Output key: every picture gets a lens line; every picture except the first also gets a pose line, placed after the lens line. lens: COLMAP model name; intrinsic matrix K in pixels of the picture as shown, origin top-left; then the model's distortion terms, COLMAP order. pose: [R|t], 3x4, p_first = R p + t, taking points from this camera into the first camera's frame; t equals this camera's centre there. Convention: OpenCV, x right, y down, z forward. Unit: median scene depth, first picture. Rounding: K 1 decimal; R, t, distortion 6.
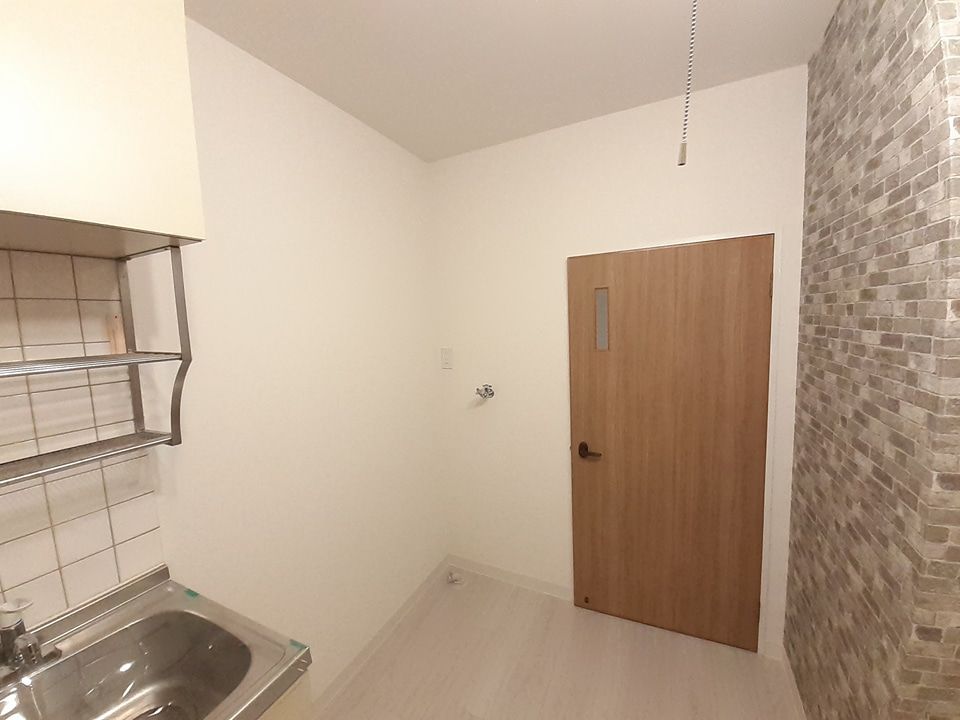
lens RADIAL K [[388.1, 0, 484.0], [0, 388.1, 362.2], [0, 0, 1]] dist [0.036582, -0.022944]
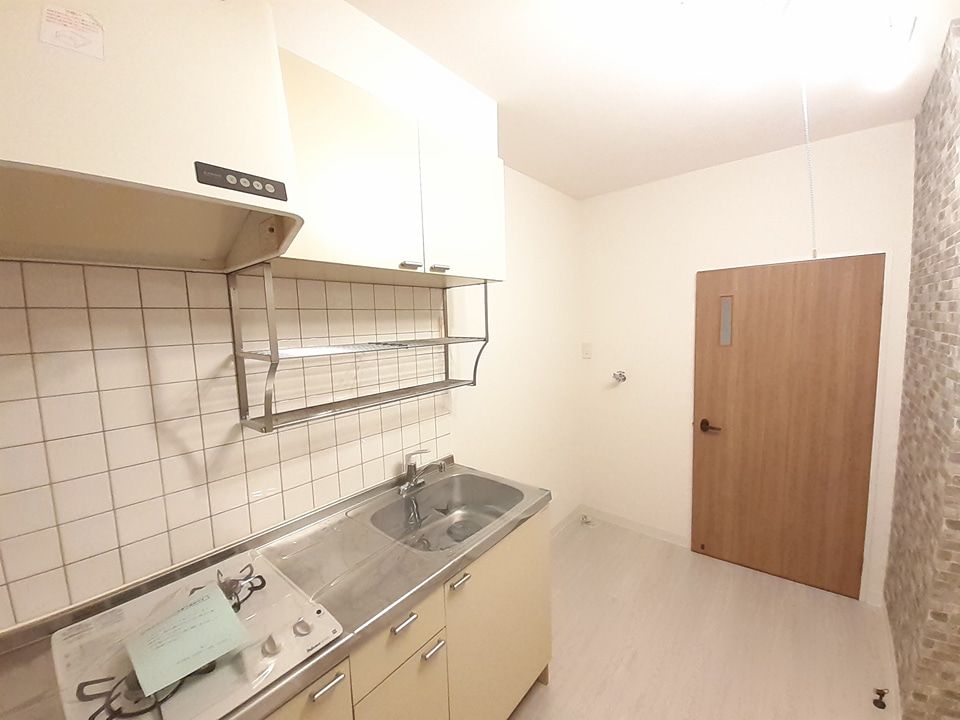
lens RADIAL K [[388.1, 0, 484.0], [0, 388.1, 362.2], [0, 0, 1]] dist [0.036582, -0.022944]
pose [[0.970117, 0.034294, -0.240201, -0.191221], [-0.033704, 0.999410, 0.006567, 0.054283], [0.240285, 0.001725, 0.970701, -0.545471]]
